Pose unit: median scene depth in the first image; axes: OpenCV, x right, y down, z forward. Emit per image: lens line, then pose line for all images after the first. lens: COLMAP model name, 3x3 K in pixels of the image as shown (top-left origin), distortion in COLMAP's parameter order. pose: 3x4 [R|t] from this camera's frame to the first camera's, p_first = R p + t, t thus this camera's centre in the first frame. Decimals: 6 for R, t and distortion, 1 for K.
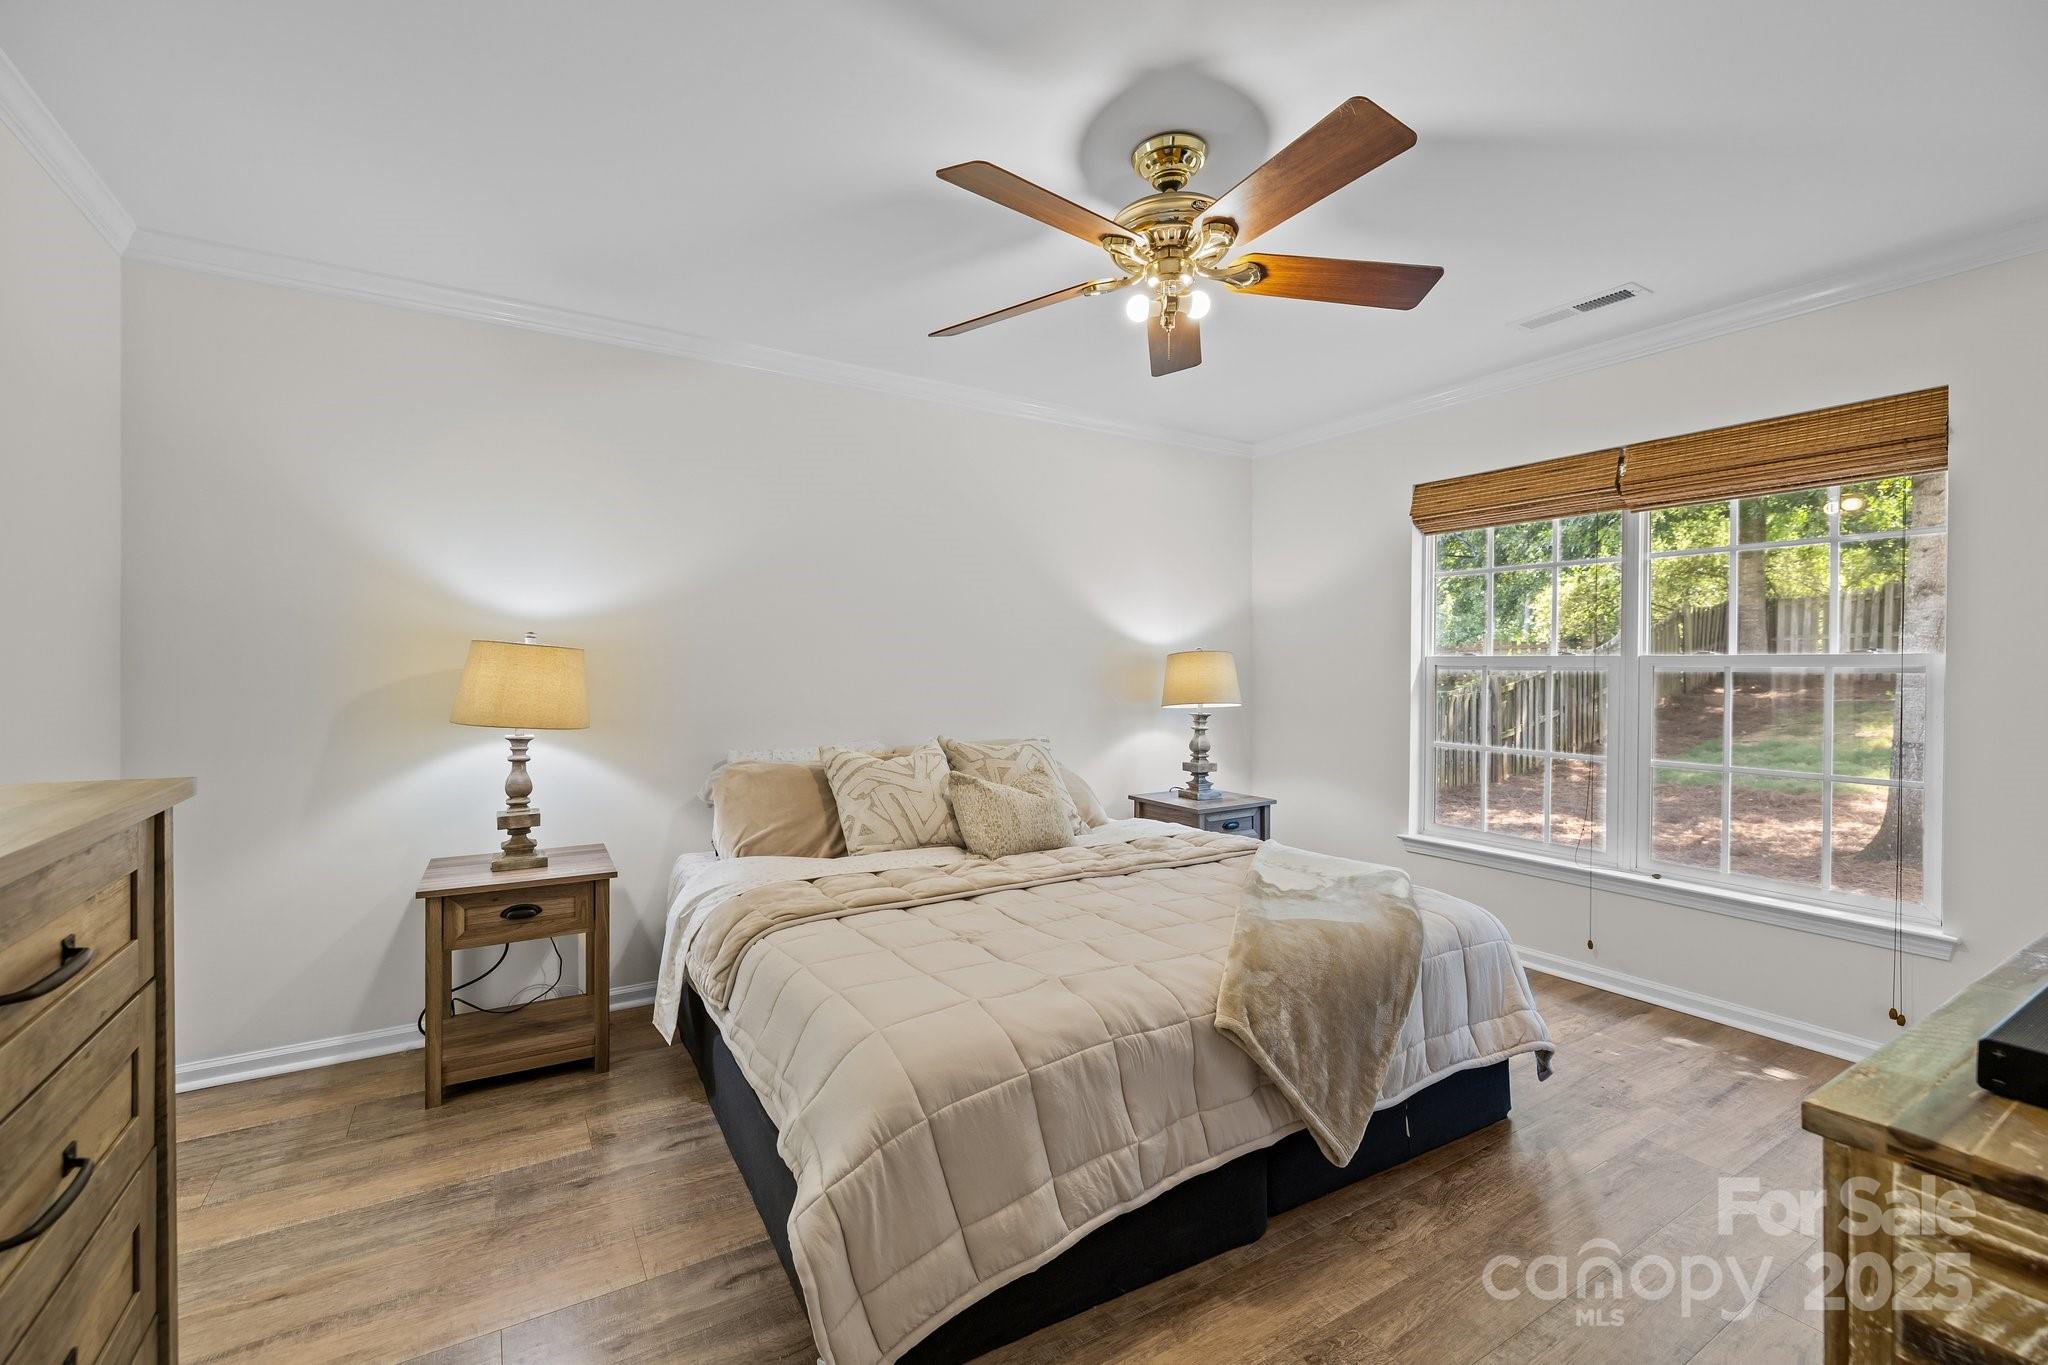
lens RADIAL K [[868.4, 0, 1029.6], [0, 868.4, 674.3], [0, 0, 1]] dist [0.001025, -0.000380]
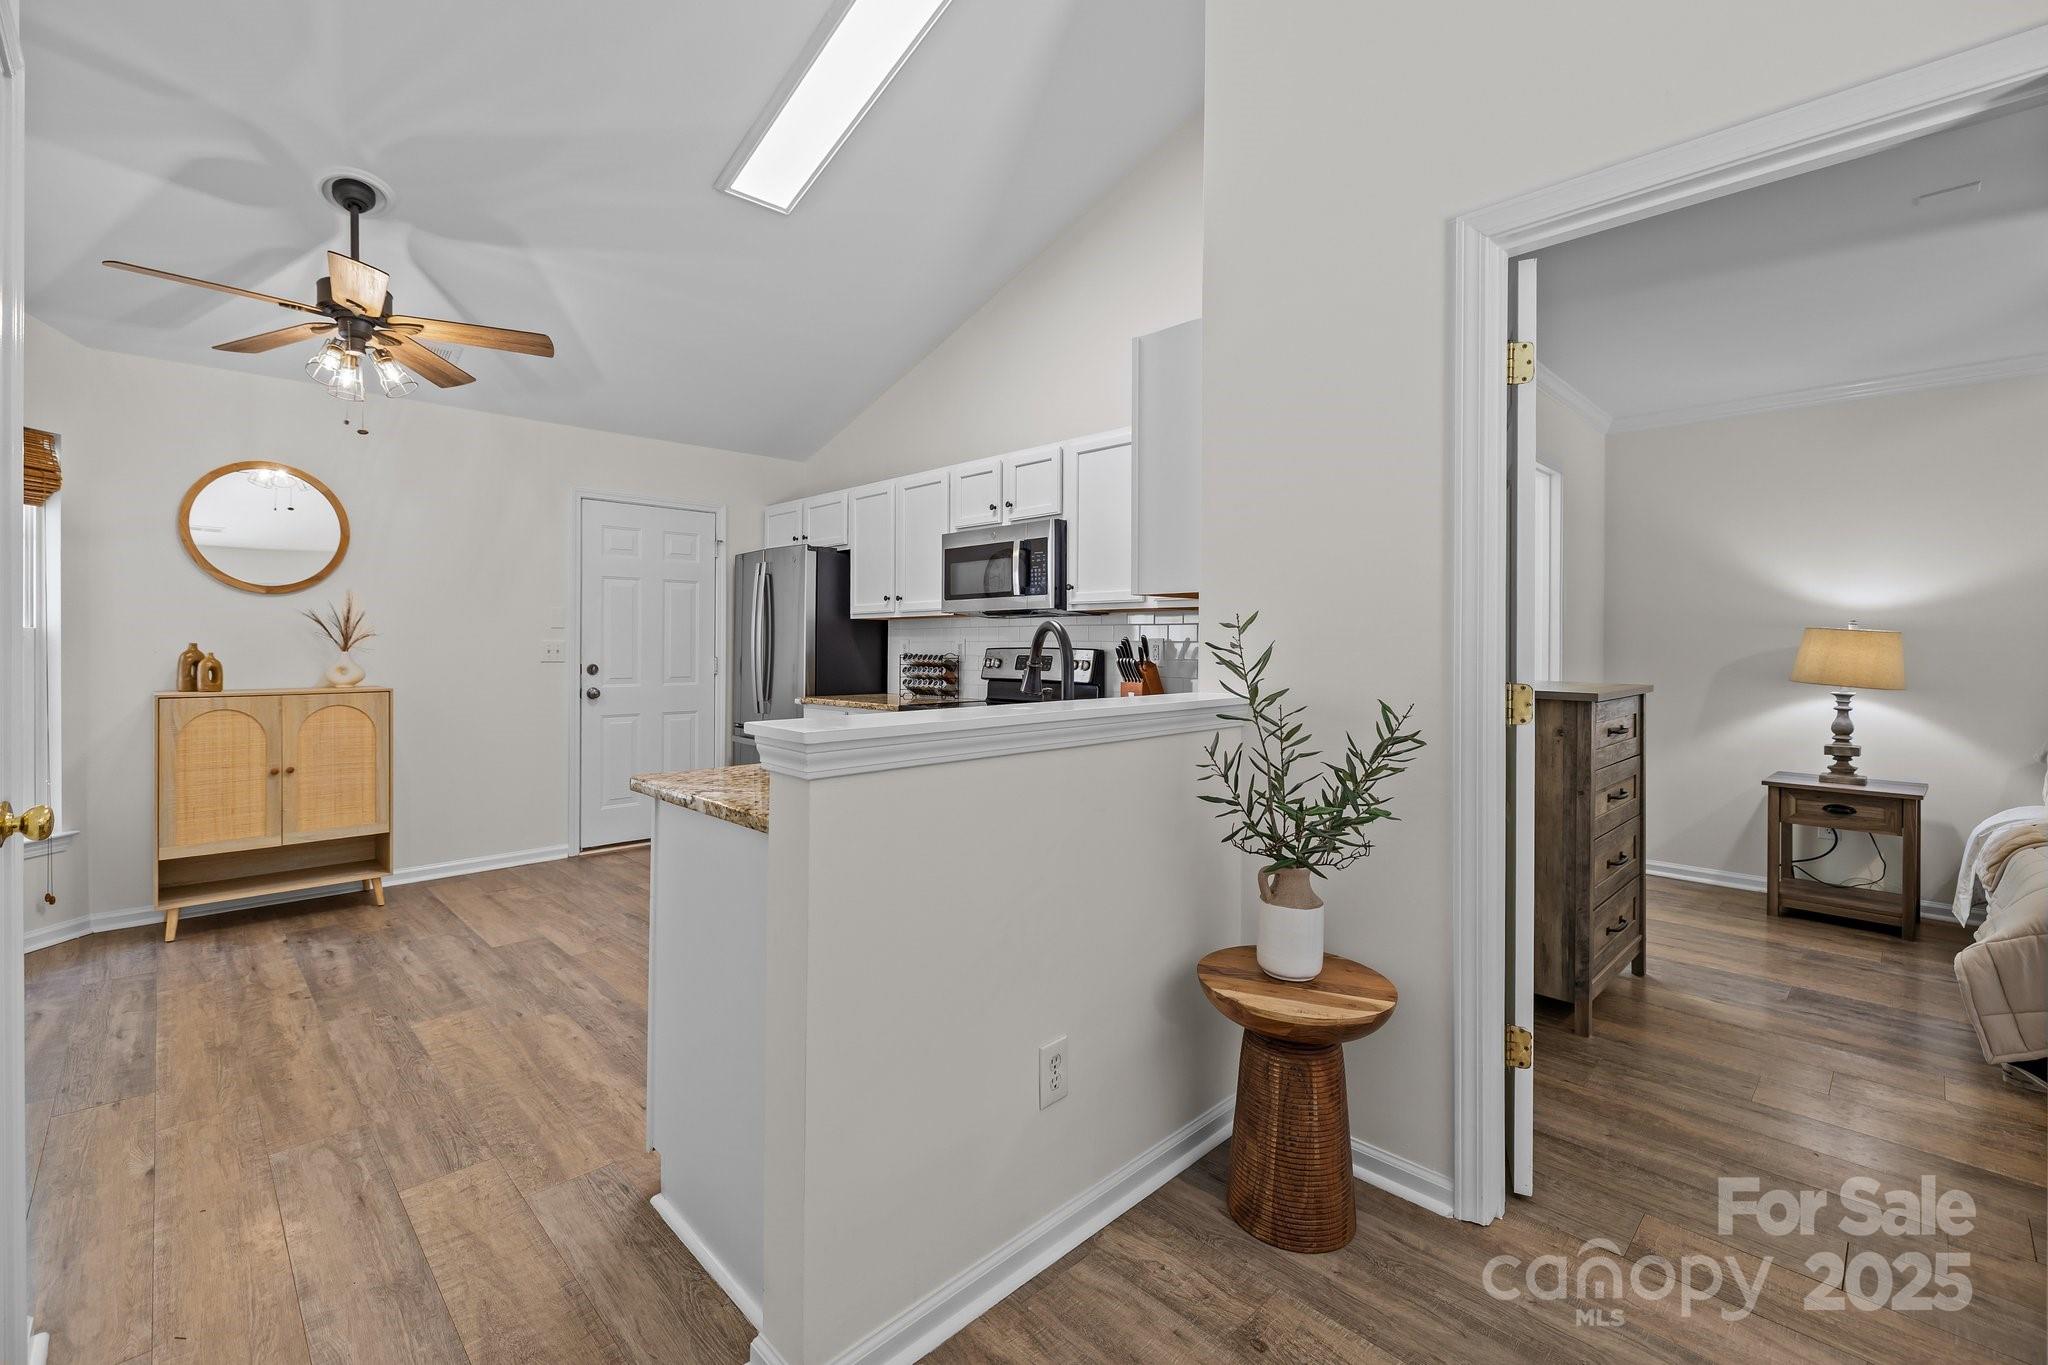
lens RADIAL K [[868.4, 0, 993.8], [0, 868.4, 648.1], [0, 0, 1]] dist [0.001025, -0.000380]
pose [[0.188243, 0.001814, -0.982121, 0.579328], [-0.011075, 0.999939, -0.000276, 0.013136], [0.982060, 0.010929, 0.188252, -0.676740]]
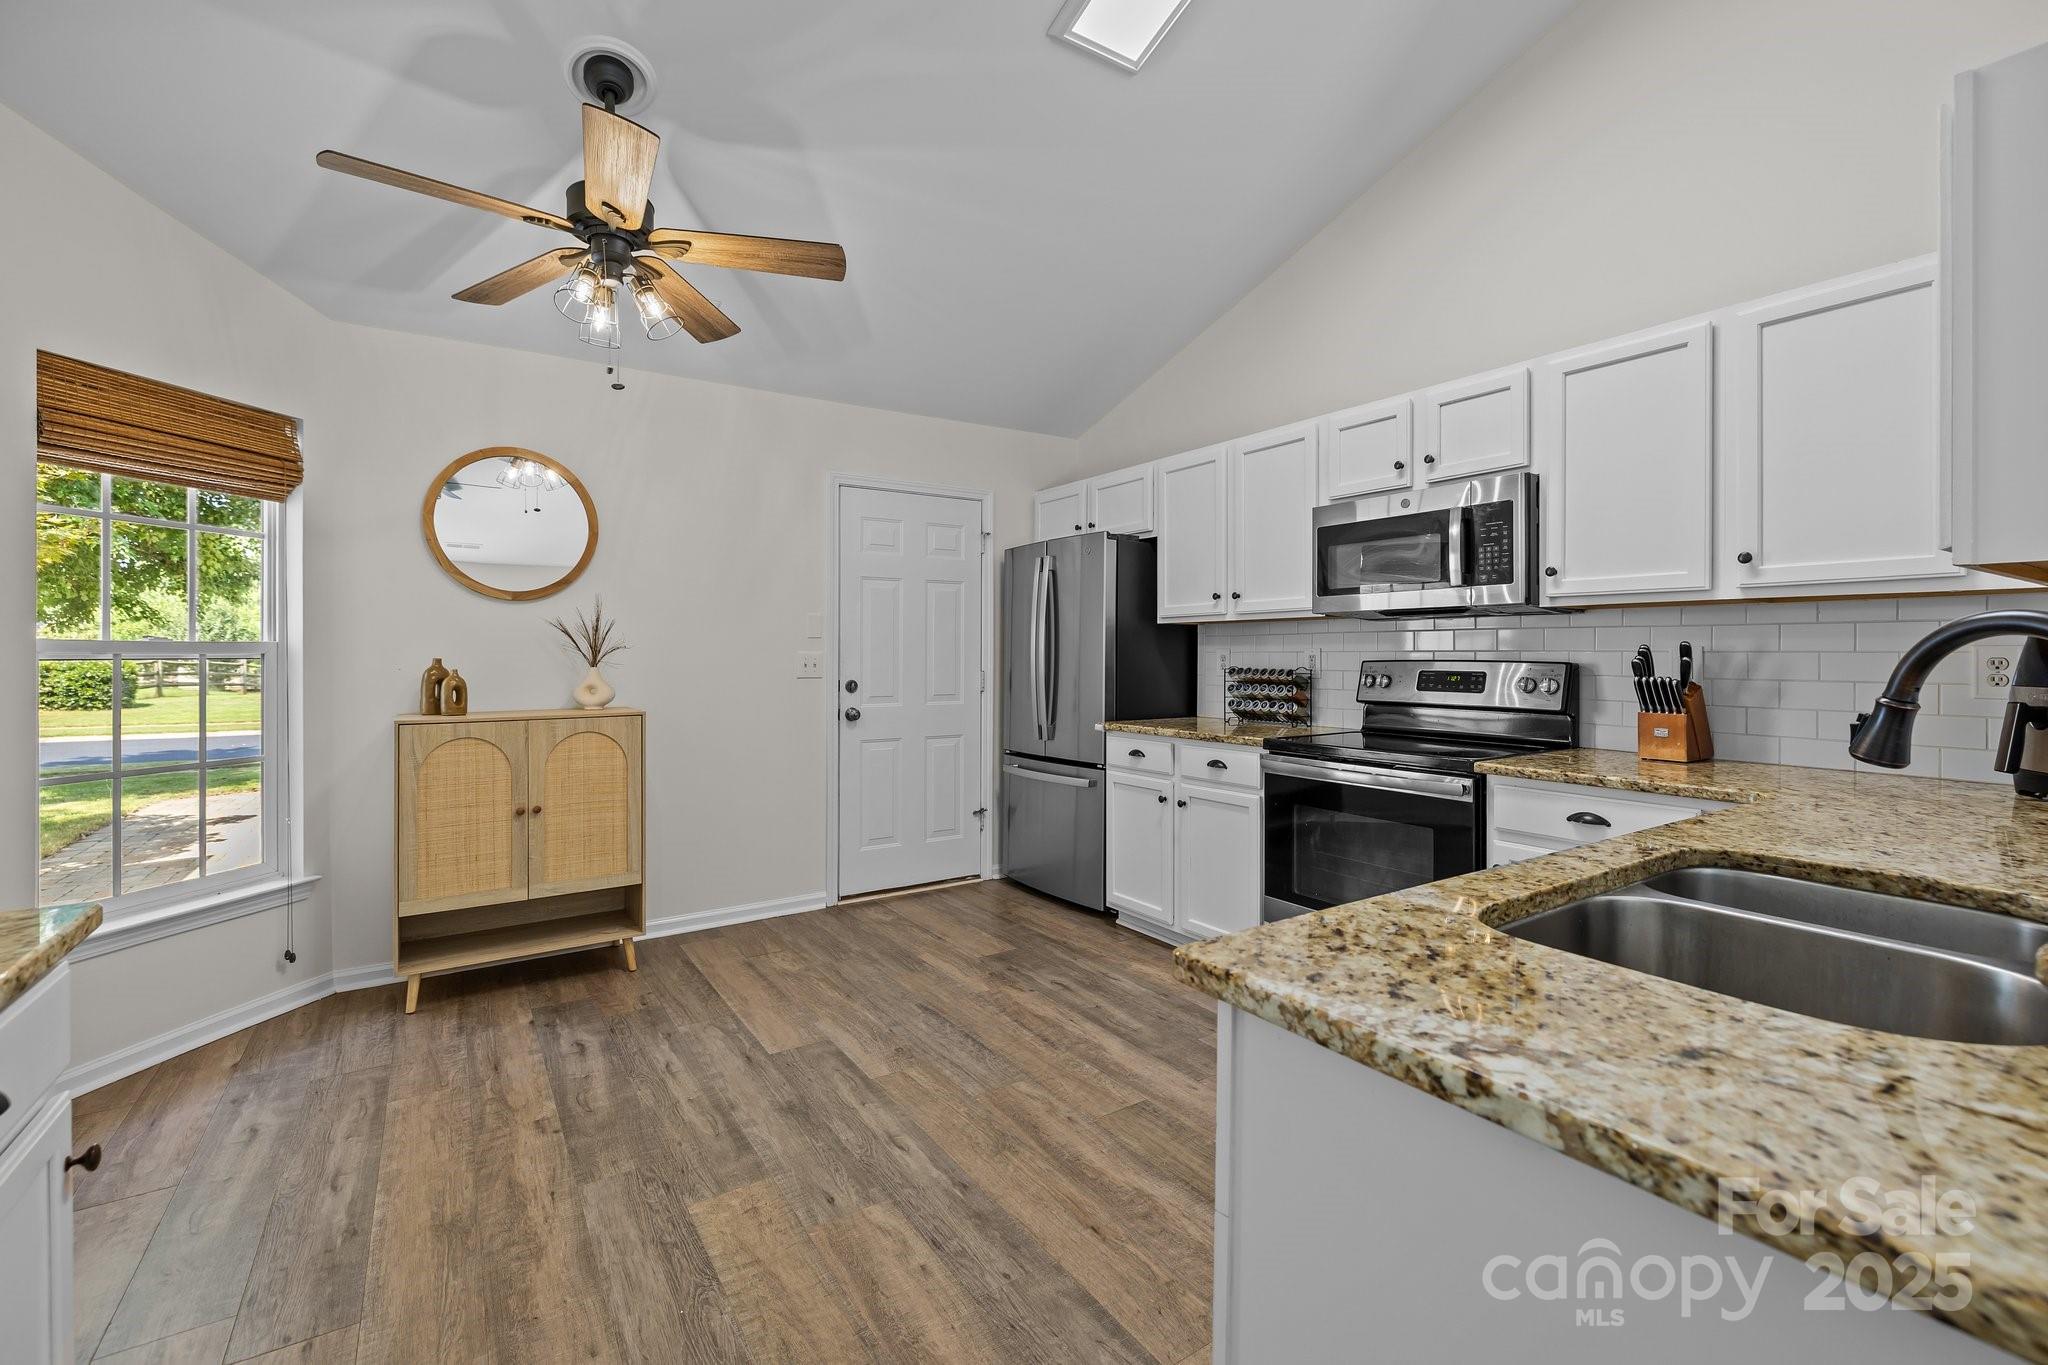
lens RADIAL K [[868.4, 0, 1007.4], [0, 868.4, 650.4], [0, 0, 1]] dist [0.001025, -0.000380]
pose [[0.004519, -0.005034, -0.999977, 0.156288], [-0.007522, 0.999959, -0.005068, 0.007950], [0.999961, 0.007545, 0.004481, -0.902038]]
